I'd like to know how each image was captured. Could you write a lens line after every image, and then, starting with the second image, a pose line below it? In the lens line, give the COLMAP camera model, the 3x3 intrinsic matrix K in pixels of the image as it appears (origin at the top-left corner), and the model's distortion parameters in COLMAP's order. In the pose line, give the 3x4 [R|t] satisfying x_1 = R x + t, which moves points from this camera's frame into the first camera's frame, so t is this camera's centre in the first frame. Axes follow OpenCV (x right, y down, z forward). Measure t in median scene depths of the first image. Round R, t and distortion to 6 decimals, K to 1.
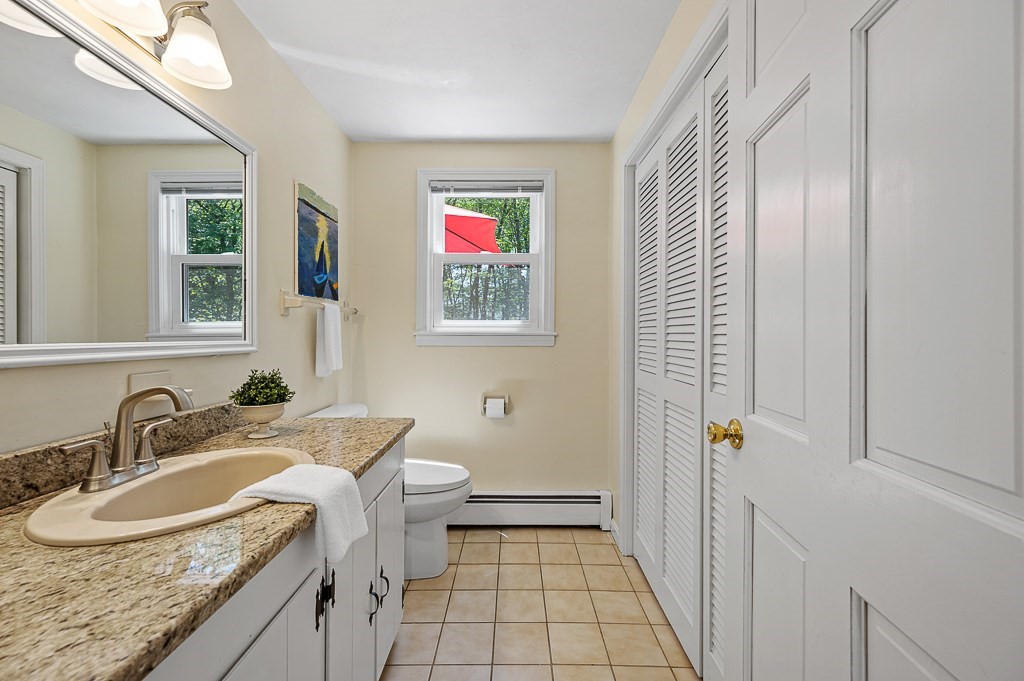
lens RADIAL K [[455.2, 0, 509.7], [0, 455.2, 340.9], [0, 0, 1]] dist [0.001602, 0.000232]
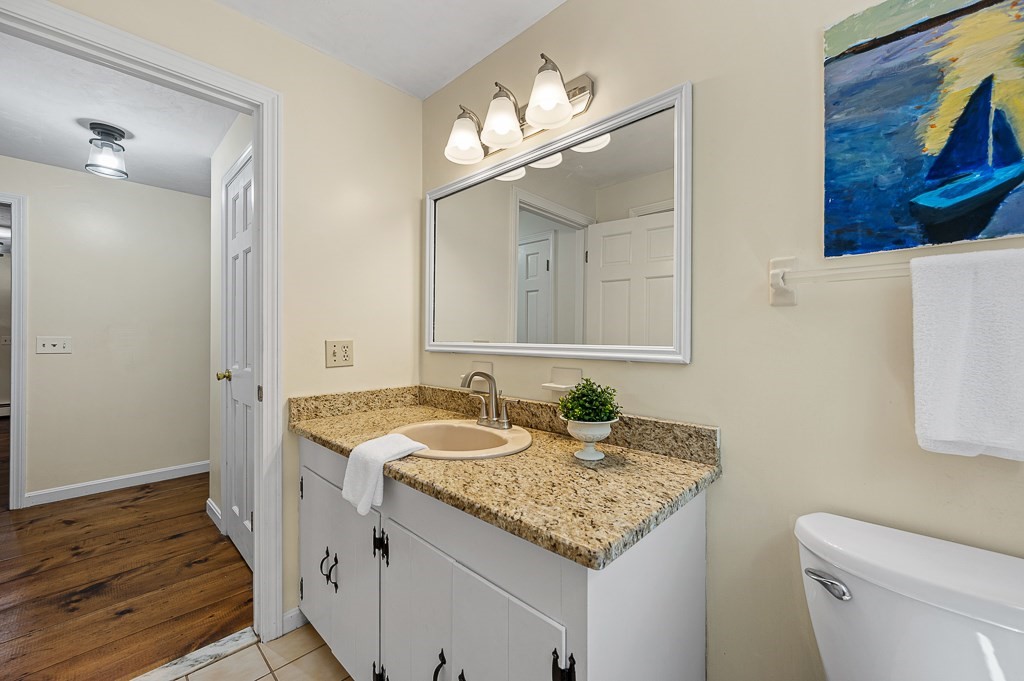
lens RADIAL K [[418.9, 0, 512.5], [0, 418.9, 333.6], [0, 0, 1]] dist [-0.004087, 0.000045]
pose [[-0.715013, -0.008533, -0.699059, 0.083989], [-0.009258, 0.999953, -0.002736, -0.014265], [0.699050, 0.004515, -0.715058, 0.993890]]
